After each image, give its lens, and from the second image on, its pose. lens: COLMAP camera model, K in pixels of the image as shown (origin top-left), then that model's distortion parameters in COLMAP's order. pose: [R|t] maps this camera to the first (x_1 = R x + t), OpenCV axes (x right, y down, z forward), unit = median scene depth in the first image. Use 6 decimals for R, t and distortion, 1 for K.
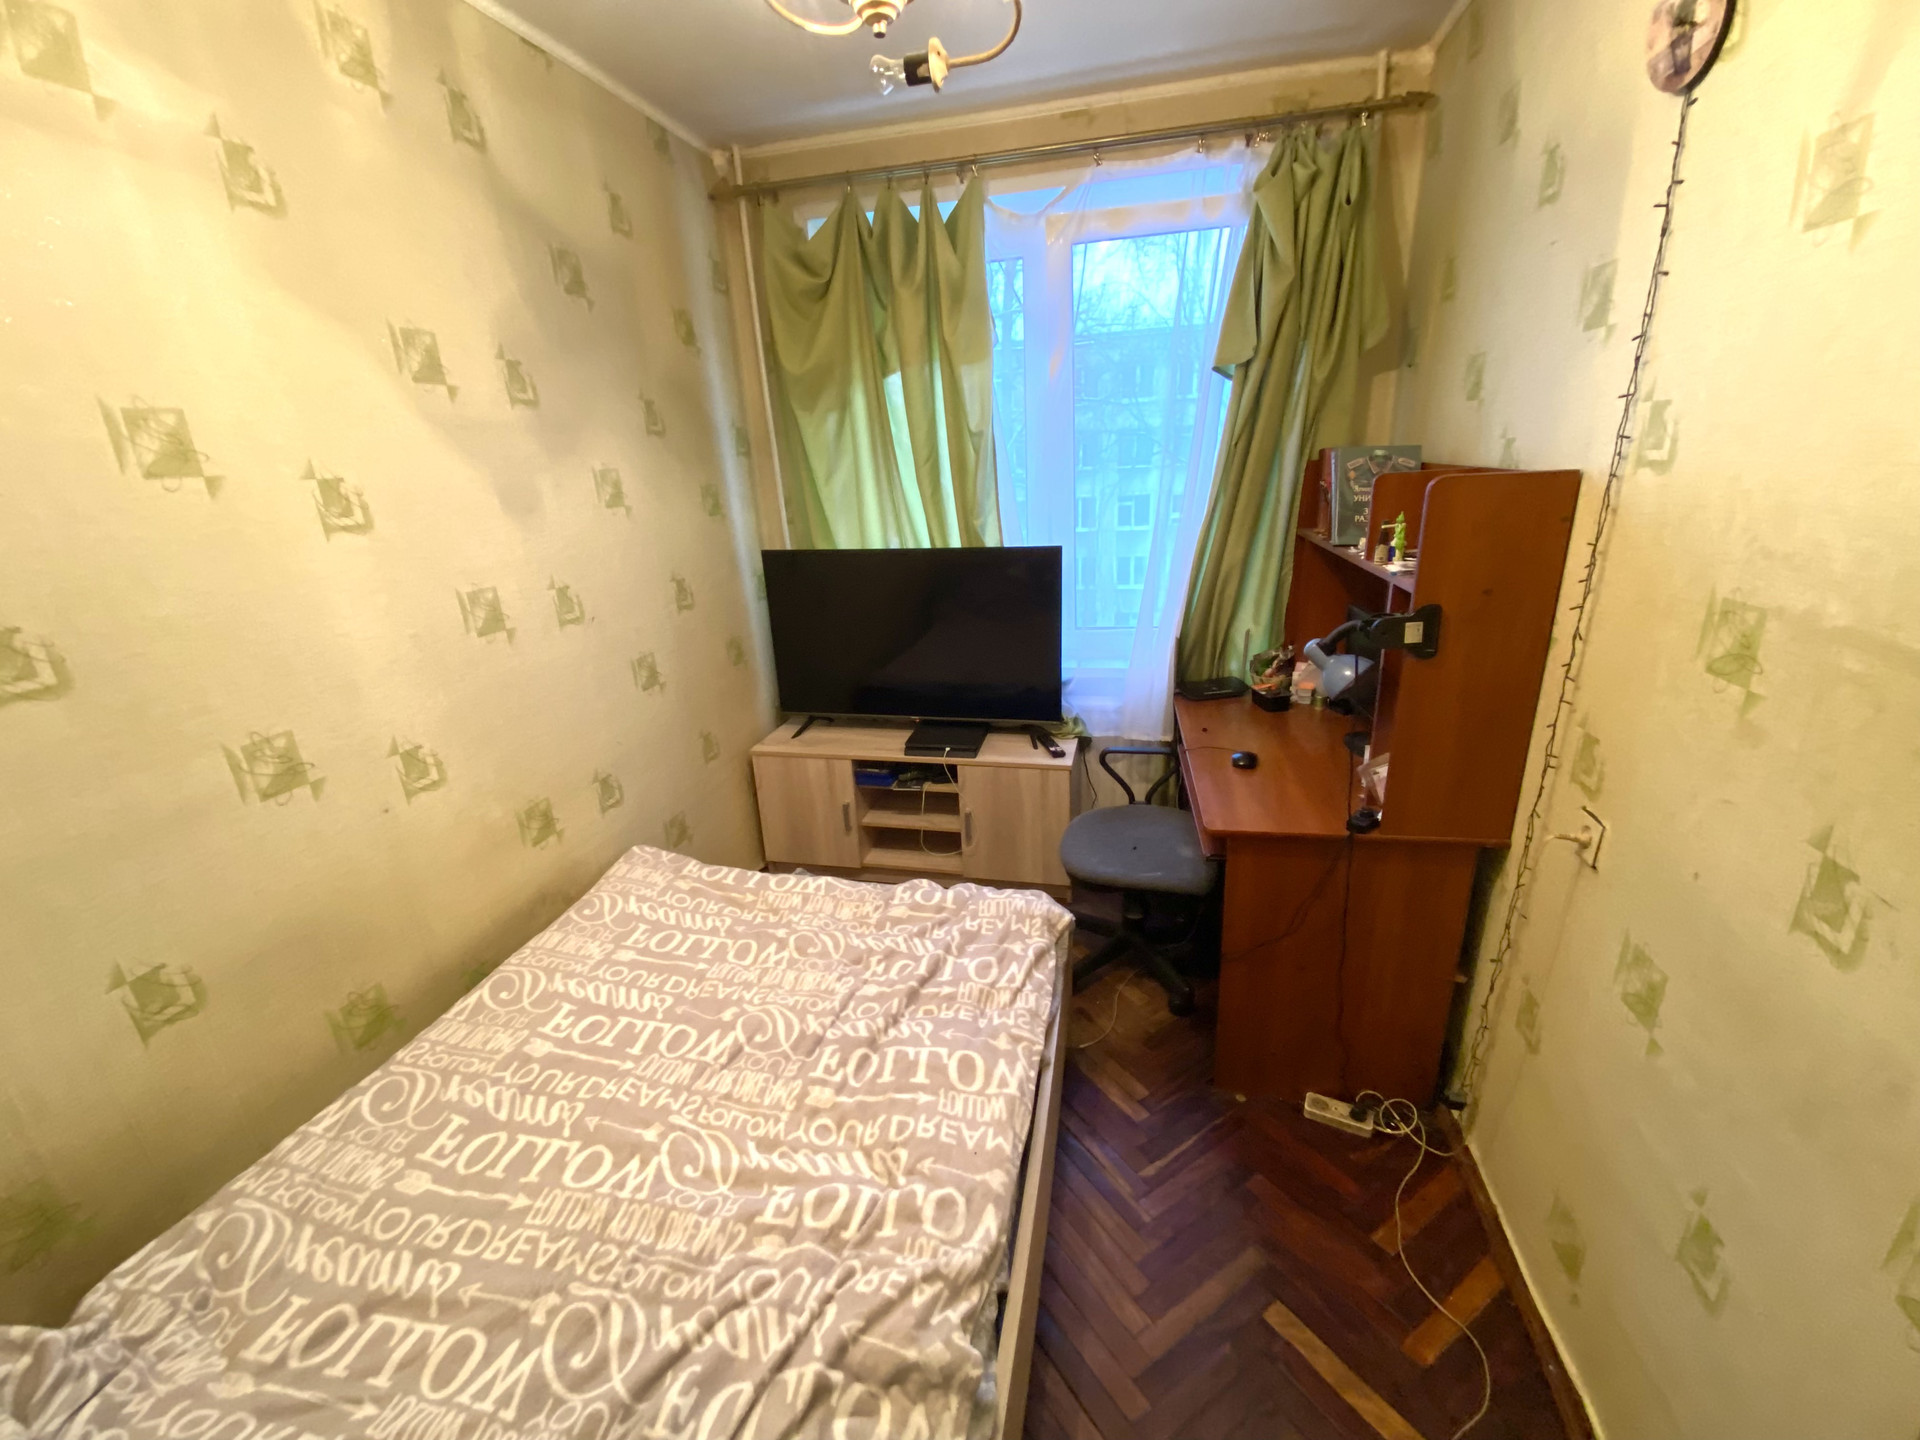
lens RADIAL K [[779.0, 0, 980.7], [0, 779.0, 727.5], [0, 0, 1]] dist [0.007069, -0.014360]
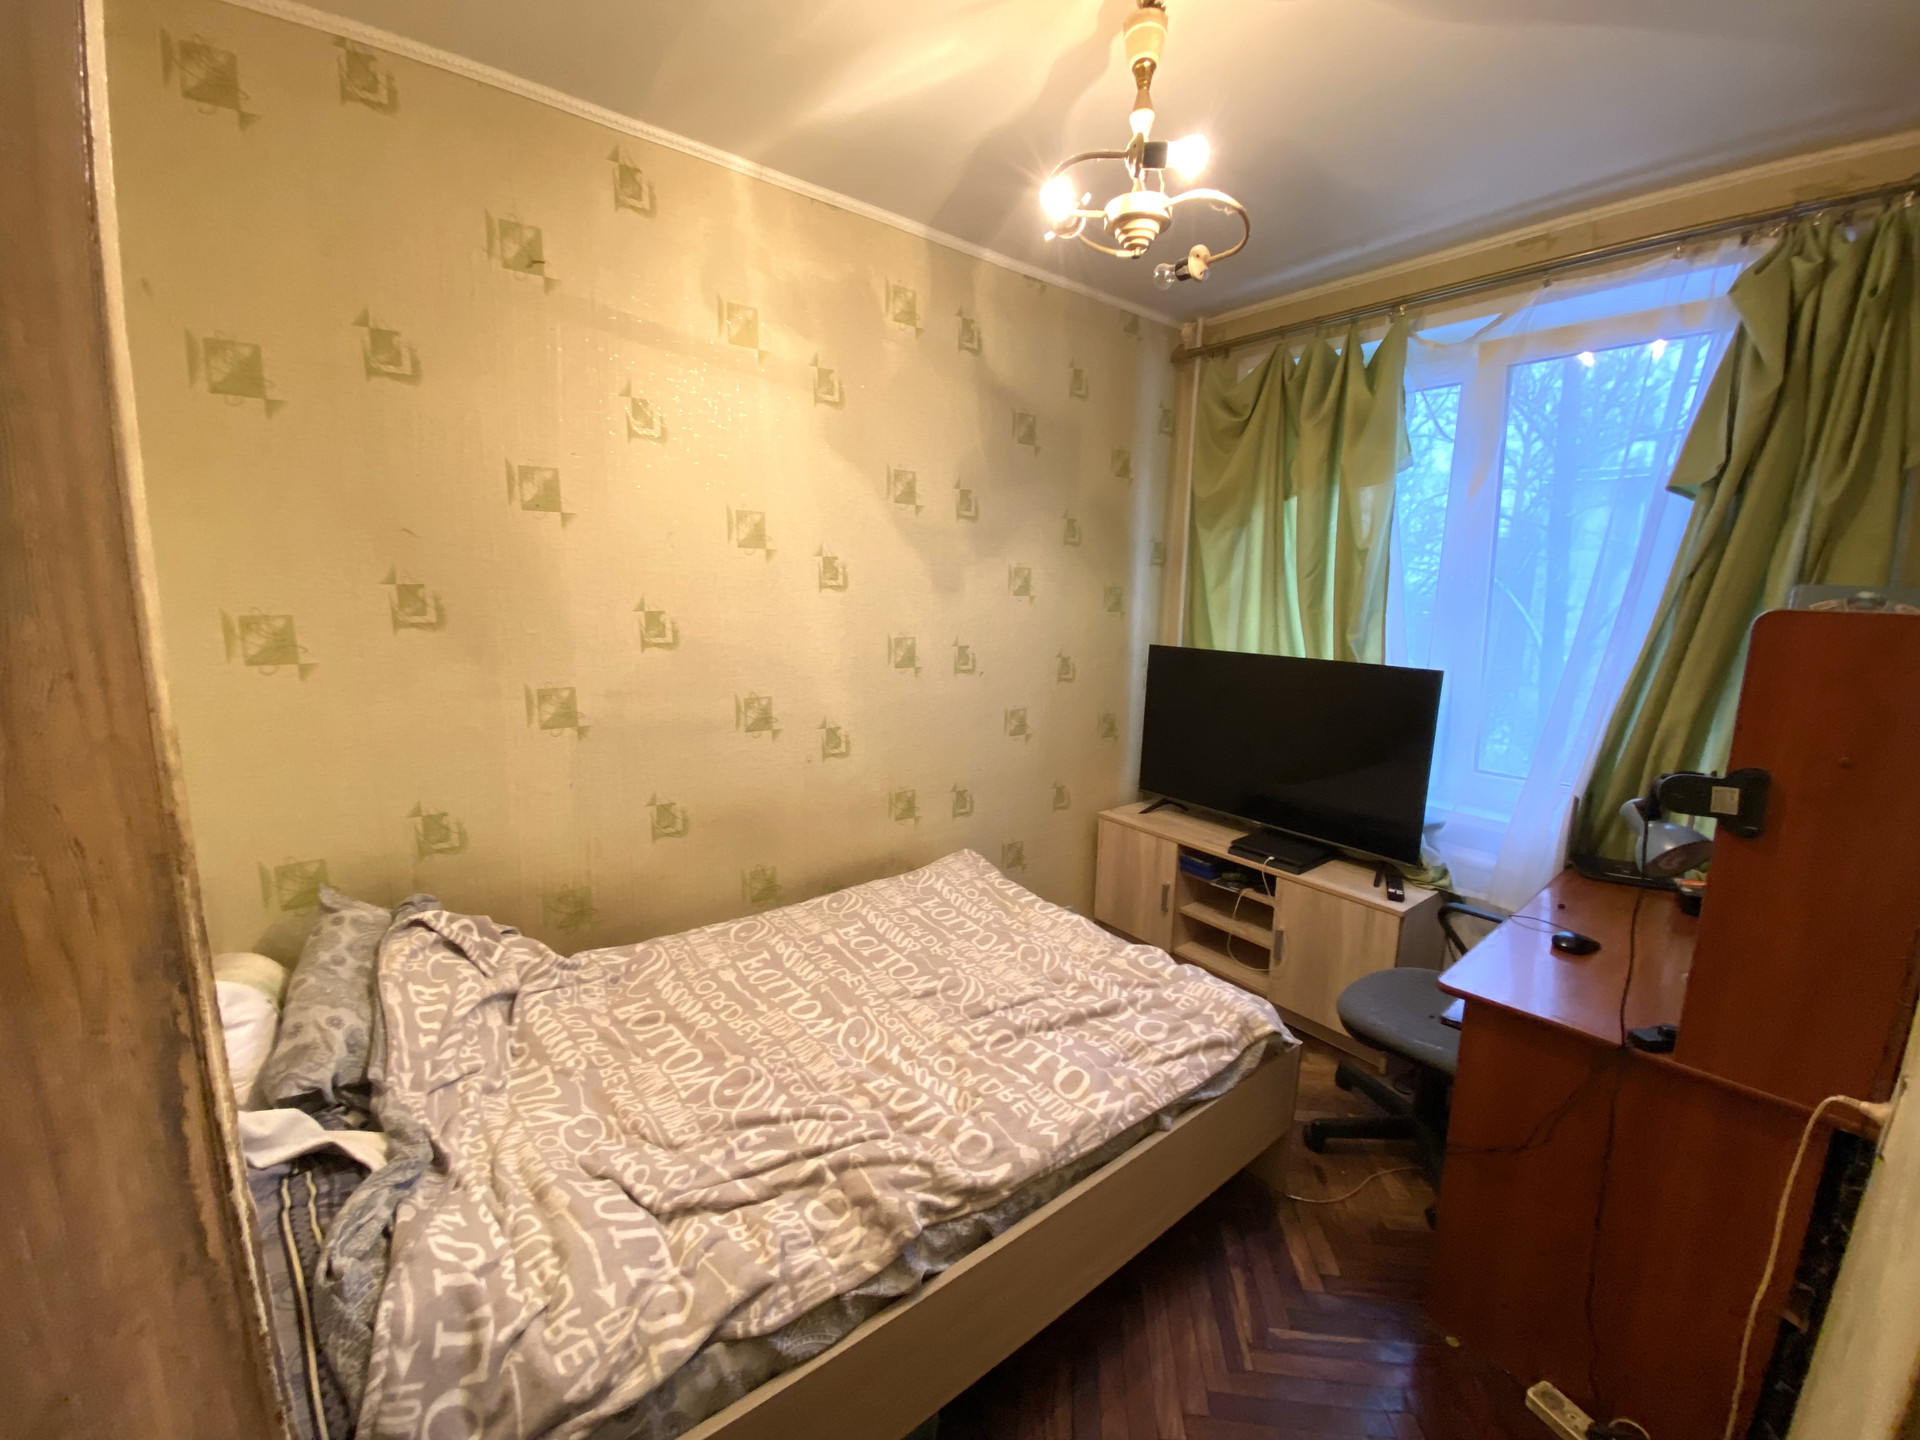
lens RADIAL K [[779.0, 0, 964.3], [0, 779.0, 731.9], [0, 0, 1]] dist [0.007069, -0.014360]
pose [[0.774566, 0.175622, -0.607622, 0.360243], [-0.259612, 0.964300, -0.052226, 0.042129], [0.576758, 0.198199, 0.792507, -0.061560]]
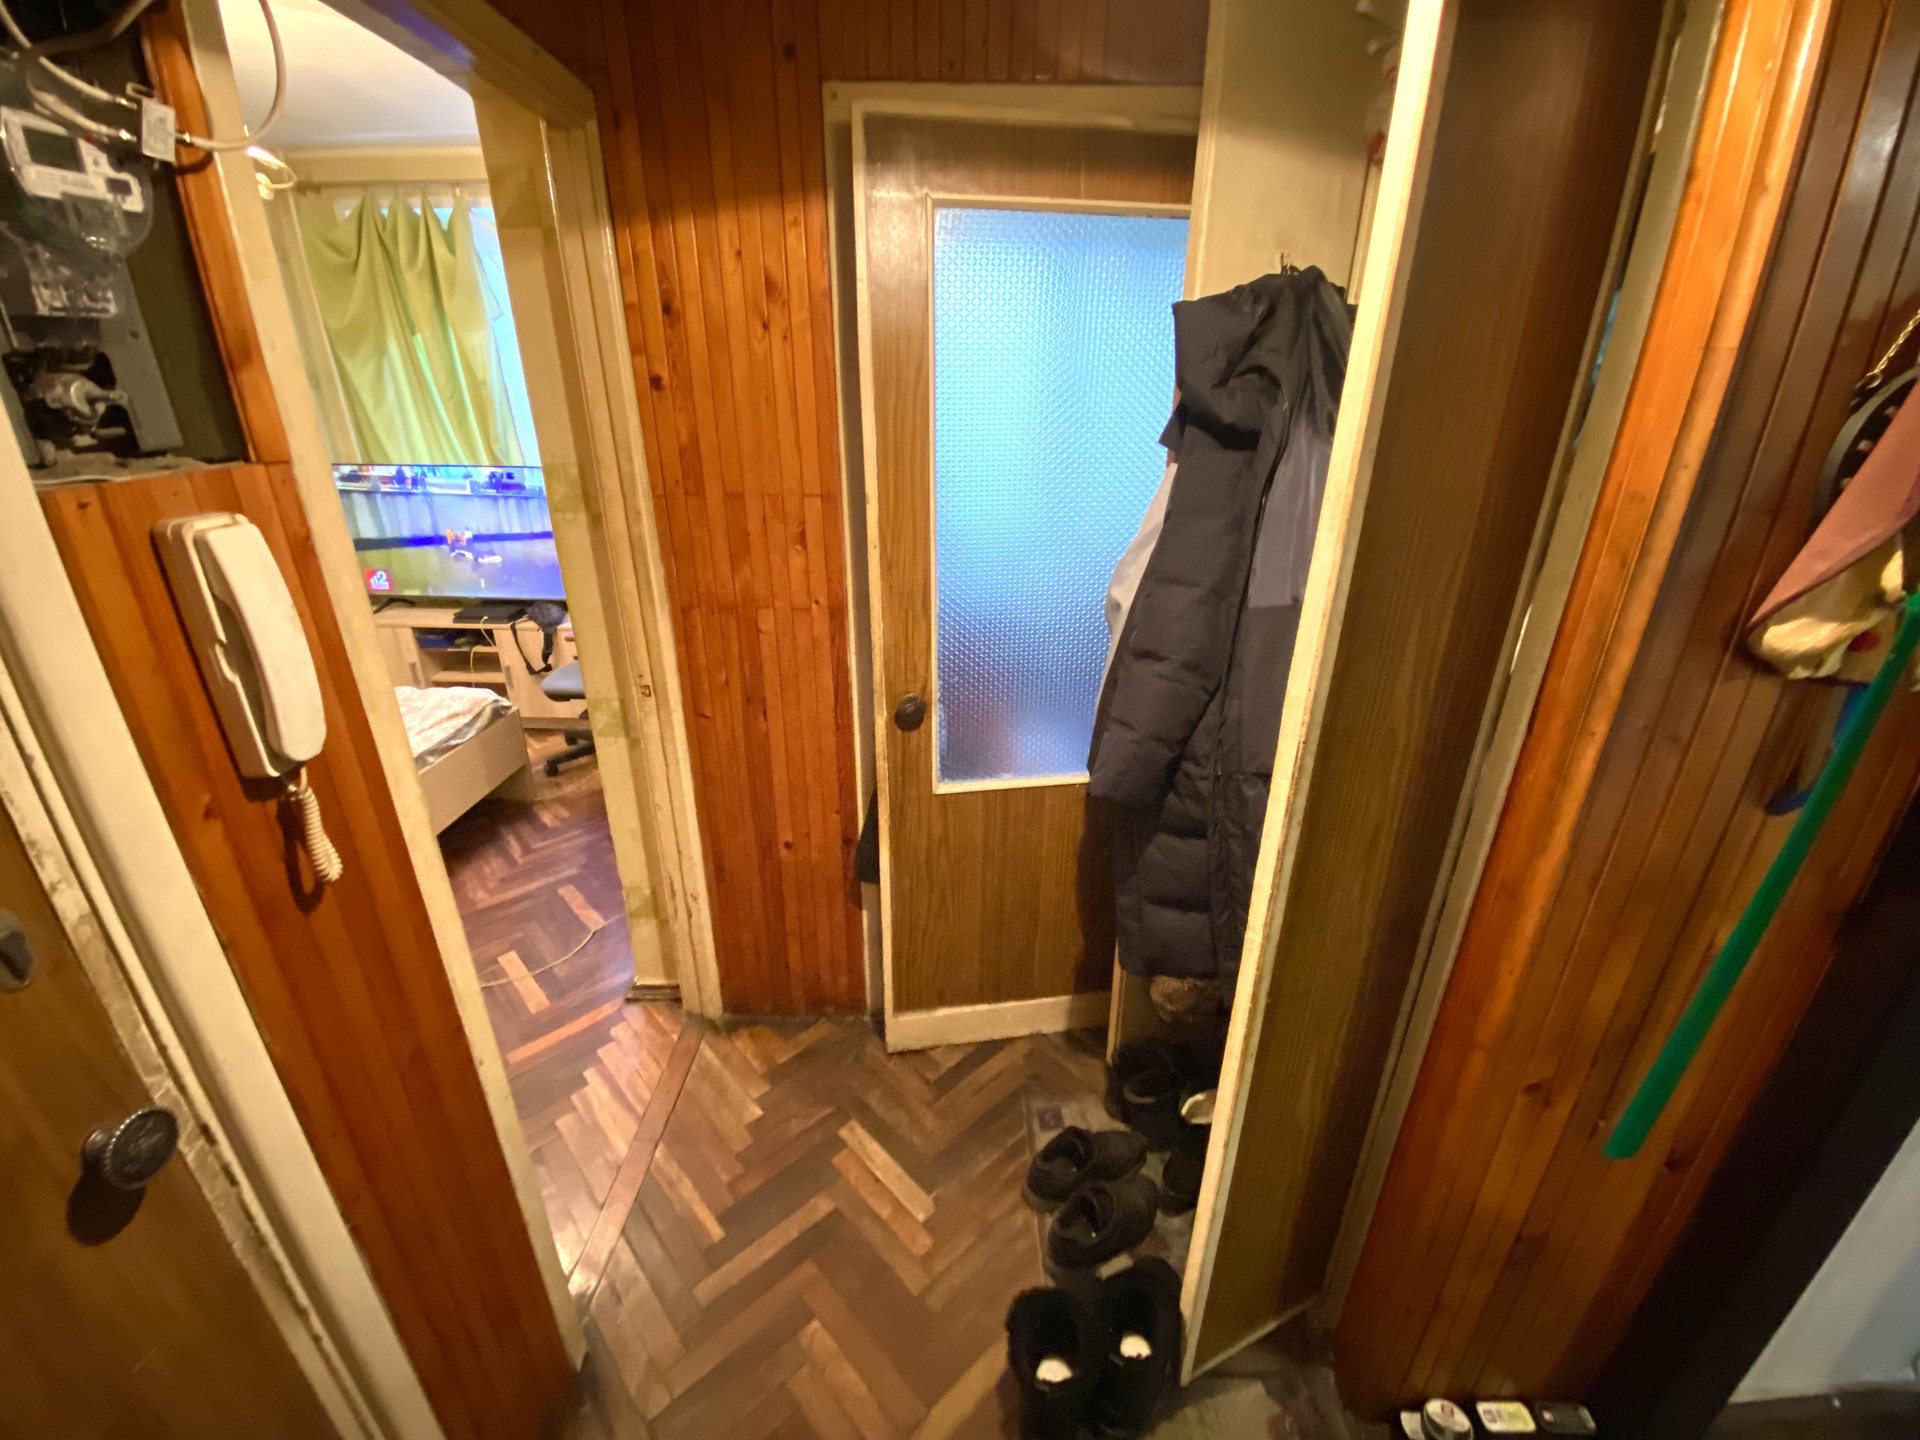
lens RADIAL K [[789.7, 0, 970.6], [0, 789.7, 748.0], [0, 0, 1]] dist [-0.028022, -0.000552]
pose [[0.979861, -0.023657, 0.198275, 0.797434], [0.010316, 0.997629, 0.068049, 0.265902], [-0.199414, -0.064633, 0.977781, -0.791388]]
